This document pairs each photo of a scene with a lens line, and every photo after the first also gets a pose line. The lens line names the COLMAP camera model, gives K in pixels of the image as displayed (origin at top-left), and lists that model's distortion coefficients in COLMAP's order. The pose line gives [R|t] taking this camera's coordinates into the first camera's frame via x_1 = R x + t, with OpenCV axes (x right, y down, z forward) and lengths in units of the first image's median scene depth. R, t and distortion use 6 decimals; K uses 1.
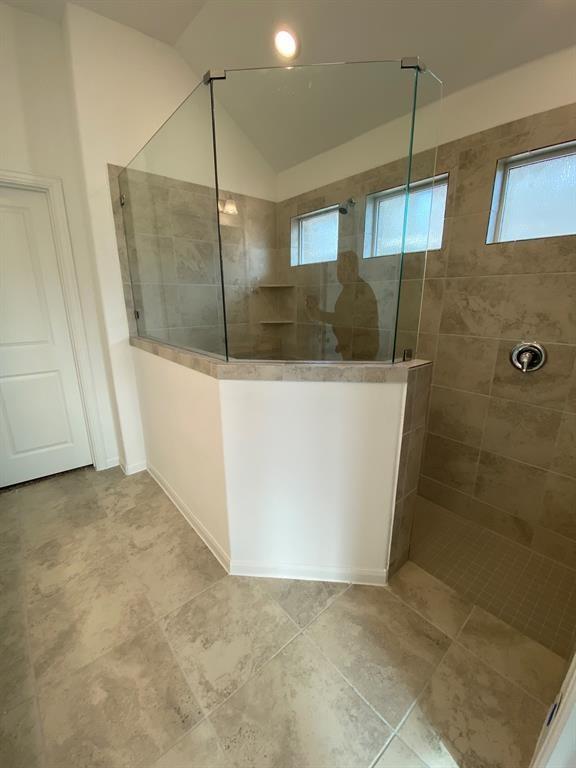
lens RADIAL K [[306.3, 0, 288.0], [0, 306.3, 384.0], [0, 0, 1]] dist [-0.001230, -0.011814]
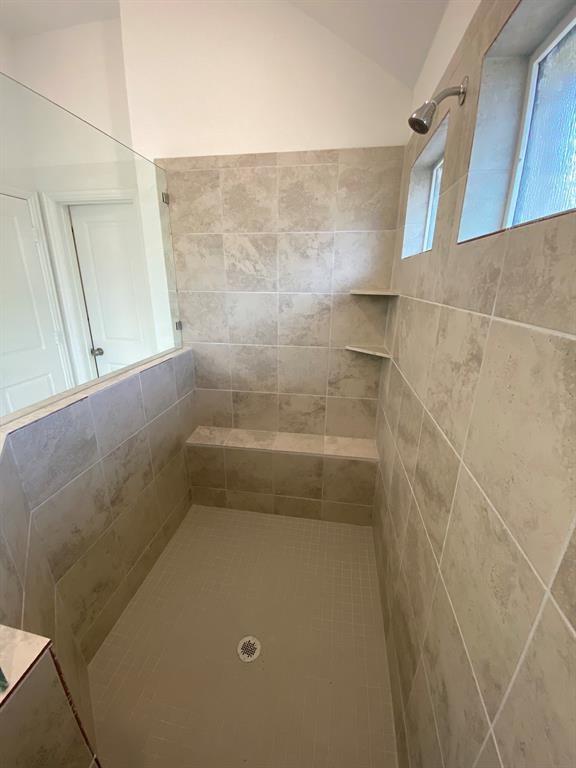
lens RADIAL K [[309.0, 0, 288.0], [0, 309.0, 384.0], [0, 0, 1]] dist [0.032311, -0.024158]
pose [[0.645027, 0.243743, -0.724244, 0.537037], [-0.215497, 0.967319, 0.133623, -0.307016], [0.733145, 0.069882, 0.676473, 0.756836]]
